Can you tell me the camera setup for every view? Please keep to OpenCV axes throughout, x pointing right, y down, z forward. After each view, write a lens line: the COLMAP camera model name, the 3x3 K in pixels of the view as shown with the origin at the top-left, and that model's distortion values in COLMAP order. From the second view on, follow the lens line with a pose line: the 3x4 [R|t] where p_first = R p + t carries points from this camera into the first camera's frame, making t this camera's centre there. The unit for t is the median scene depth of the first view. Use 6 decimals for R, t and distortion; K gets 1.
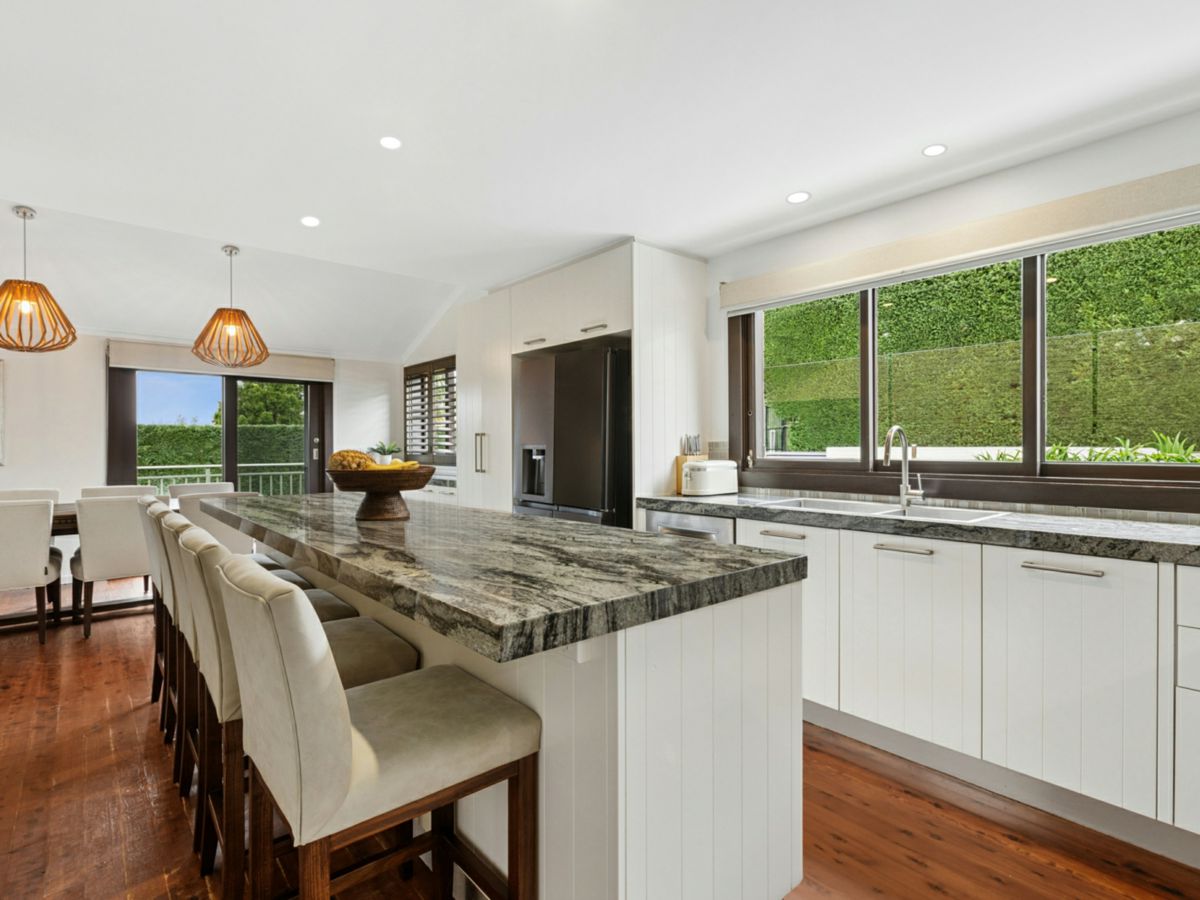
lens RADIAL K [[591.1, 0, 601.4], [0, 591.1, 454.4], [0, 0, 1]] dist [0.001155, 0.000270]
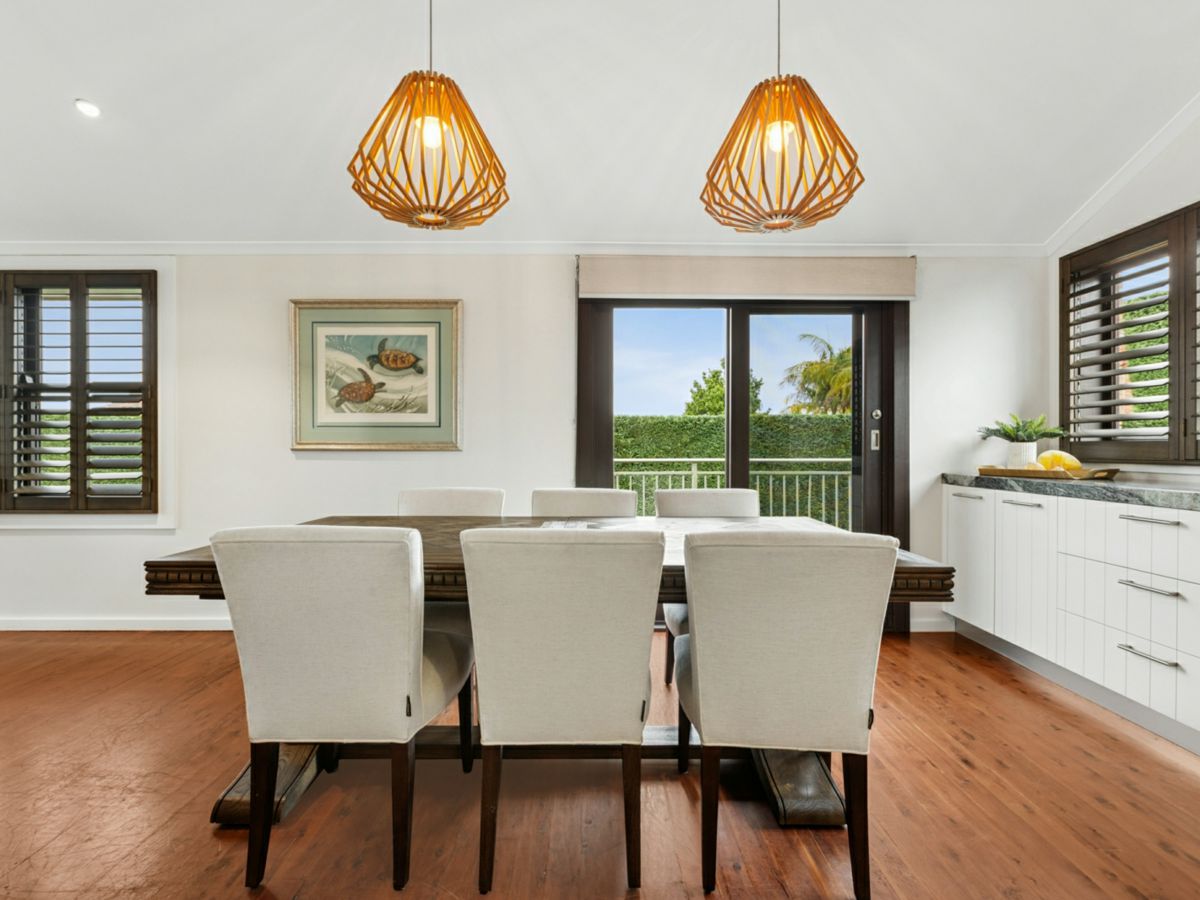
lens RADIAL K [[651.4, 0, 598.4], [0, 651.4, 447.9], [0, 0, 1]] dist [-0.002203, -0.000338]
pose [[0.759691, 0.006298, -0.650254, -0.274299], [-0.011977, 0.999919, -0.004309, 0.011469], [0.650174, 0.011061, 0.759705, 0.367766]]
